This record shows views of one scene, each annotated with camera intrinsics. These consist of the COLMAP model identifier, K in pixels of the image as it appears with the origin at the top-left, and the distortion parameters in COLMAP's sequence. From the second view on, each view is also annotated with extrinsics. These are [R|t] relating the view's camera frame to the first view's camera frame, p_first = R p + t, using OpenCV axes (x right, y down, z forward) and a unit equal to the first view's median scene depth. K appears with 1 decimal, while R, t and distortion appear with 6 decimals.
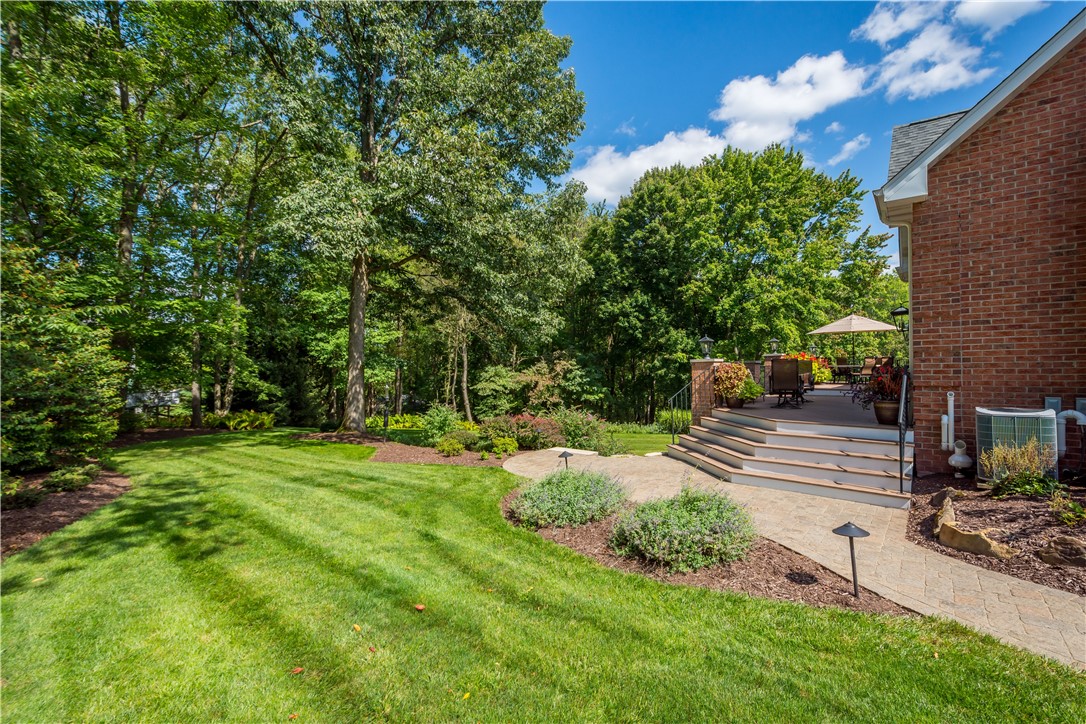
lens RADIAL K [[469.5, 0, 544.6], [0, 469.5, 364.7], [0, 0, 1]] dist [0.013985, 0.000049]
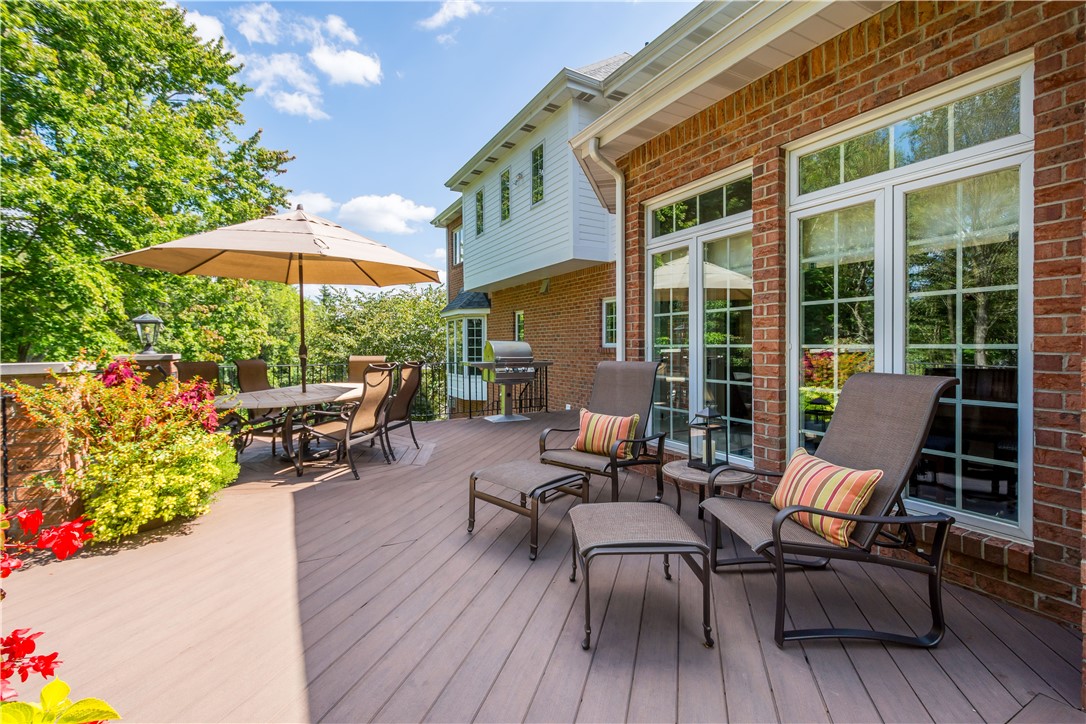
lens RADIAL K [[477.5, 0, 541.9], [0, 477.5, 350.1], [0, 0, 1]] dist [0.003300, 0.000341]
pose [[0.377957, -0.000569, 0.925823, 0.245523], [-0.004233, 0.999988, 0.002343, -0.012605], [-0.925814, -0.004805, 0.377950, 0.416914]]
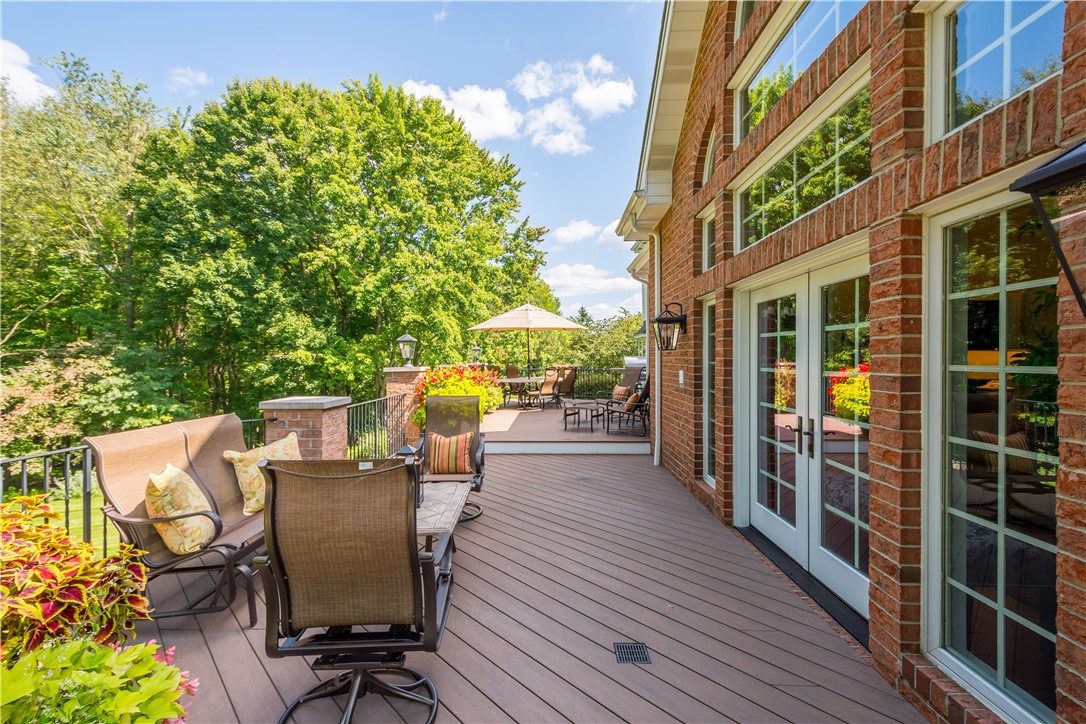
lens RADIAL K [[469.5, 0, 544.6], [0, 469.5, 364.7], [0, 0, 1]] dist [0.013985, 0.000049]
pose [[0.784849, -0.001942, 0.619684, 0.140037], [-0.006520, 0.999914, 0.011391, -0.014733], [-0.619653, -0.012980, 0.784769, 0.251979]]
